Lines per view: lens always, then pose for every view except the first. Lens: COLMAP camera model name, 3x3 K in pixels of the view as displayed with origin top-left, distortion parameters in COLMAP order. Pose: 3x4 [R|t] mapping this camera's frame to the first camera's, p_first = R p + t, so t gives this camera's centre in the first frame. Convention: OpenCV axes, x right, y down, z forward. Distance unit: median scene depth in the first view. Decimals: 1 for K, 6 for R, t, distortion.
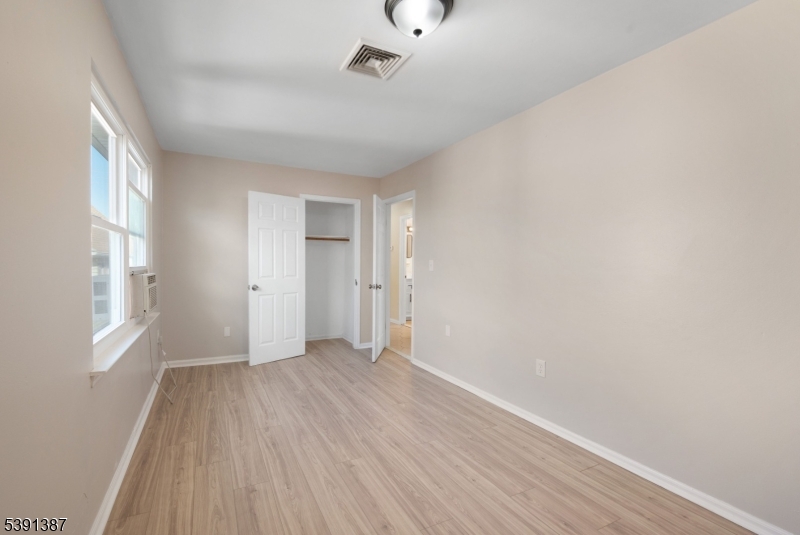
lens RADIAL K [[316.7, 0, 403.2], [0, 316.7, 265.5], [0, 0, 1]] dist [-0.002812, -0.000404]
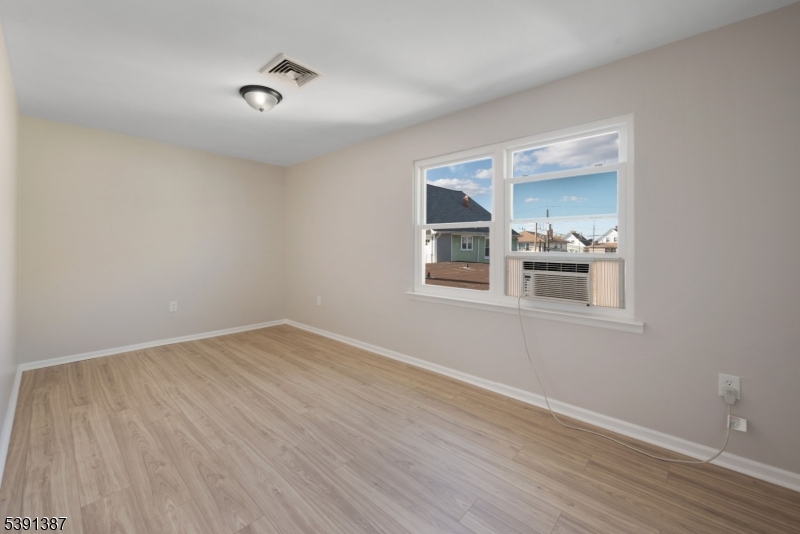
lens RADIAL K [[316.7, 0, 403.2], [0, 316.7, 265.0], [0, 0, 1]] dist [-0.002812, -0.000404]
pose [[-0.950367, 0.004805, -0.311093, -0.120713], [-0.016547, 0.997685, 0.065959, -0.015738], [0.310689, 0.067833, -0.948088, 1.971309]]
